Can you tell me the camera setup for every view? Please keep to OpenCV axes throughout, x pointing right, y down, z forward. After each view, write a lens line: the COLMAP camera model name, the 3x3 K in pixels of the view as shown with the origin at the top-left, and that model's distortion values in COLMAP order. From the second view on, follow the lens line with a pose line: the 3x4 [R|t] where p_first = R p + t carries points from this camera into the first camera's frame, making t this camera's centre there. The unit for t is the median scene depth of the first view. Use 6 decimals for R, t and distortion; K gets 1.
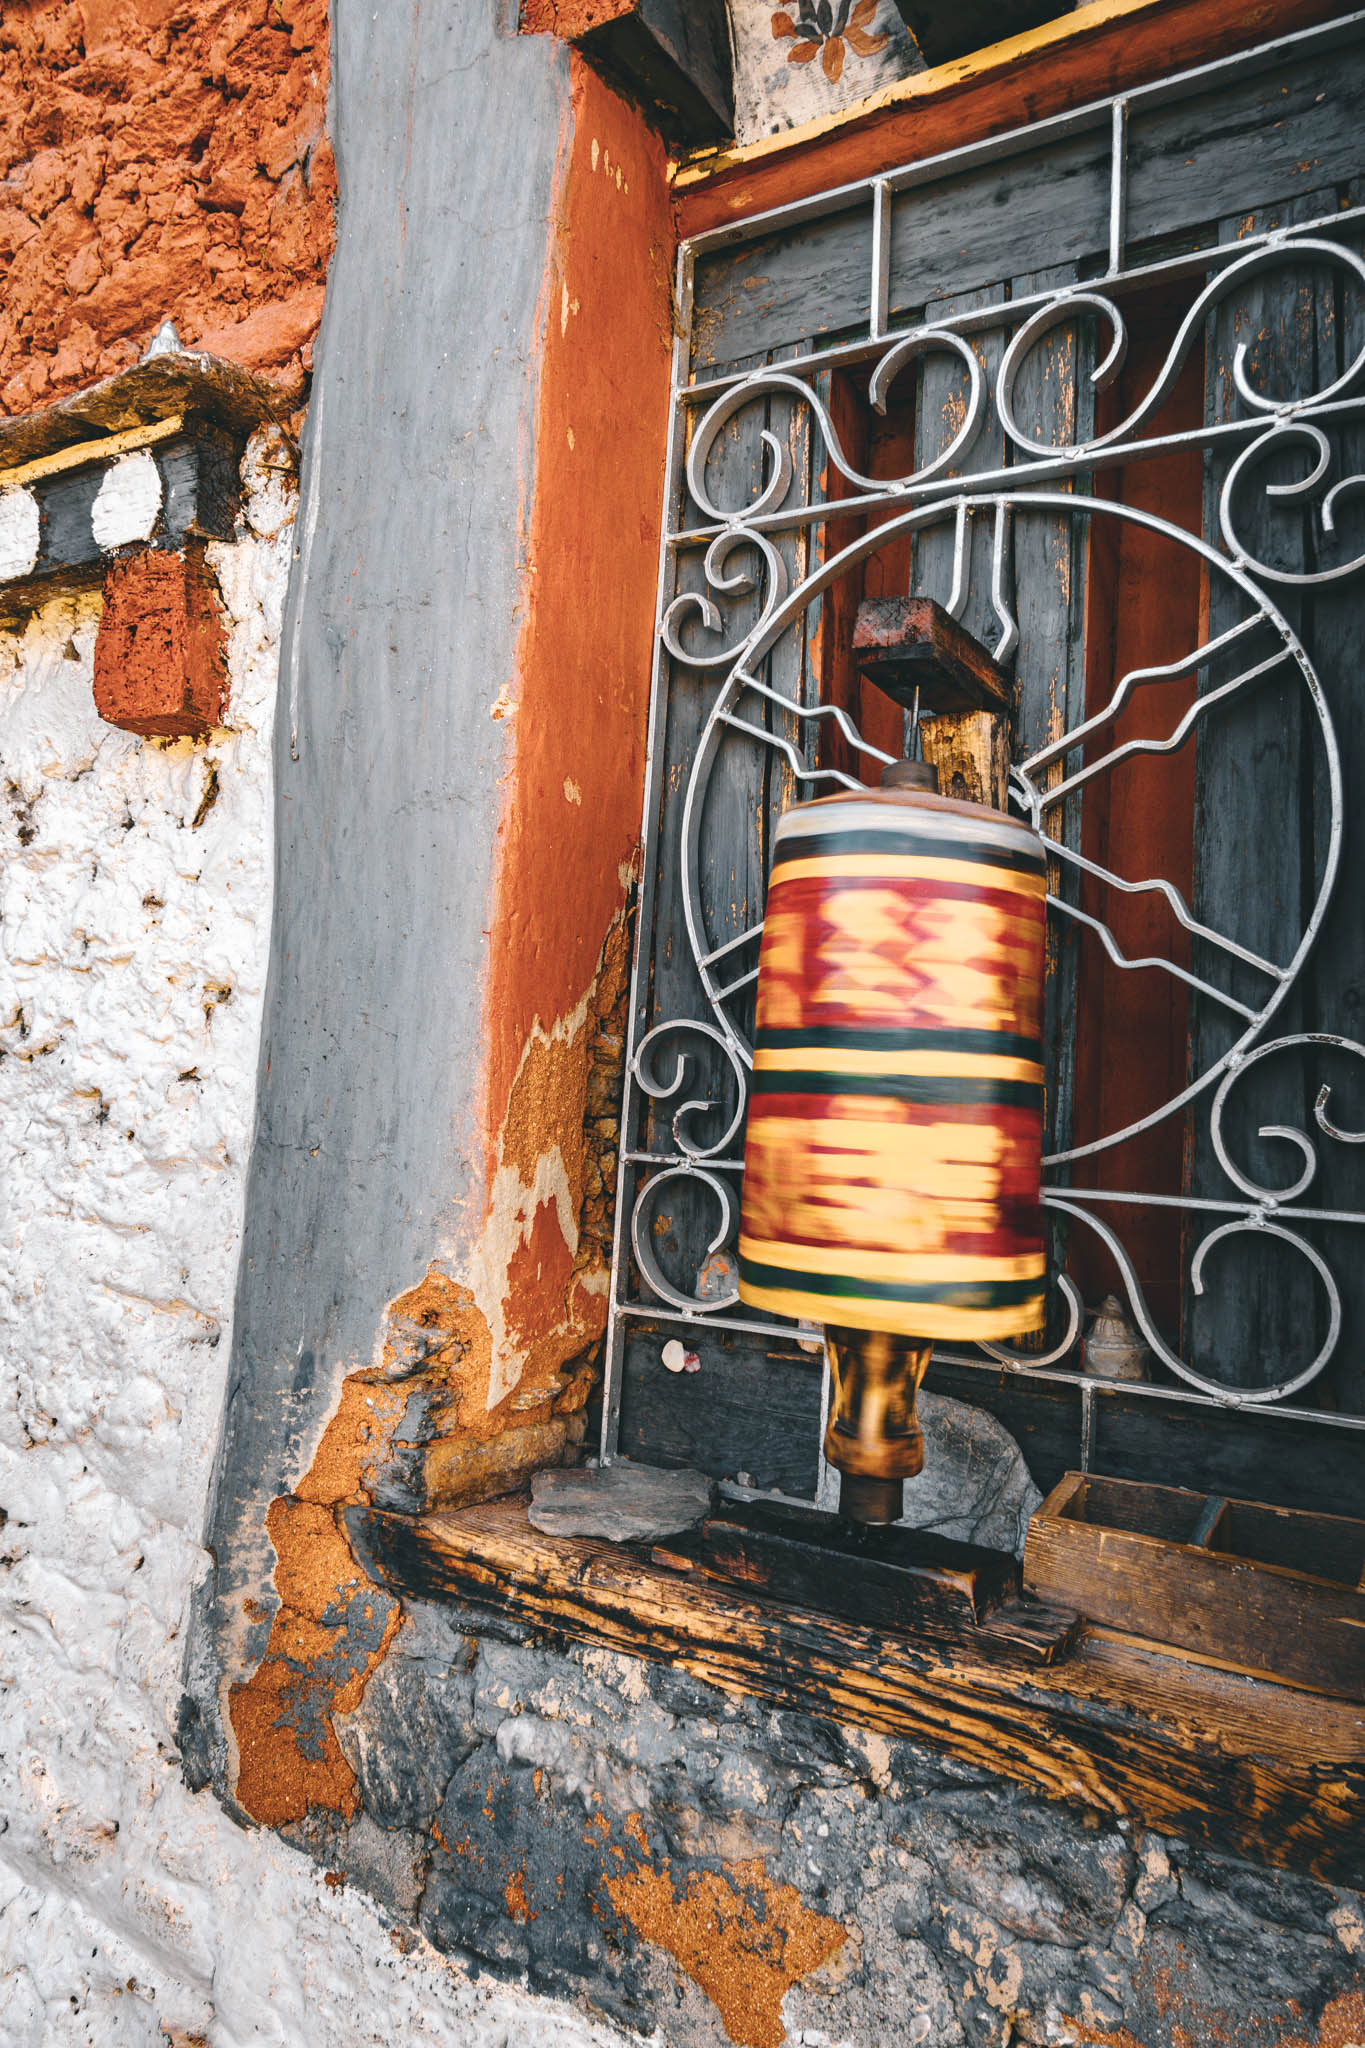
lens RADIAL K [[1325.0, 0, 692.5], [0, 1325.0, 1019.2], [0, 0, 1]] dist [-0.001434, 0.001912]
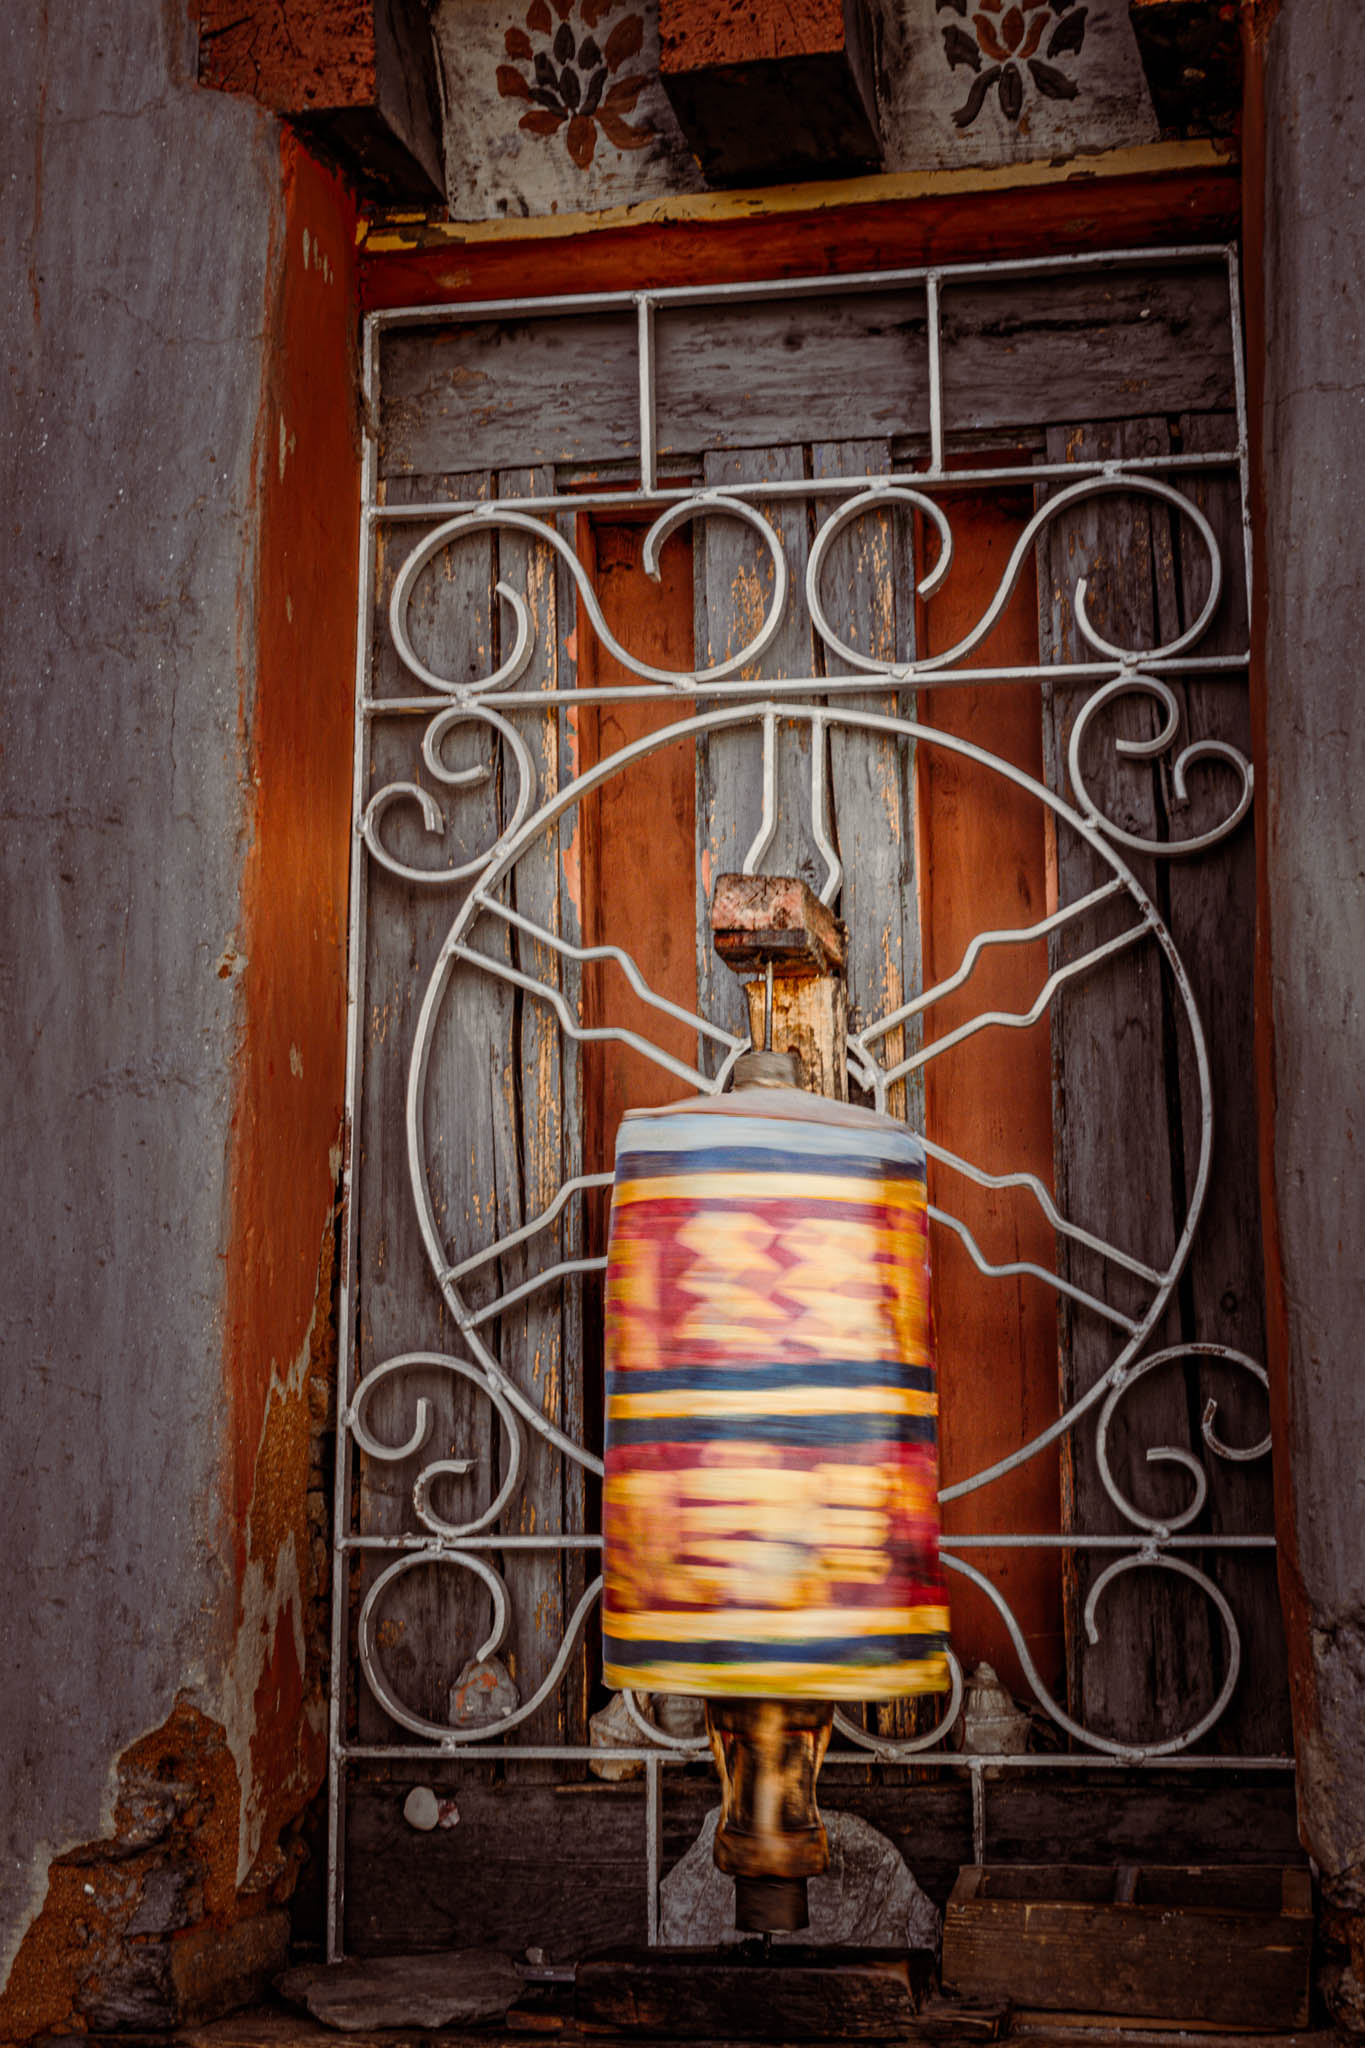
lens RADIAL K [[3084.8, 0, 682.5], [0, 3084.8, 1024.0], [0, 0, 1]] dist [0.014681, -0.145416]
pose [[0.937861, -0.010962, 0.346839, -0.524878], [0.036905, 0.996983, -0.068281, -0.067099], [-0.345044, 0.076838, 0.935436, -0.778159]]
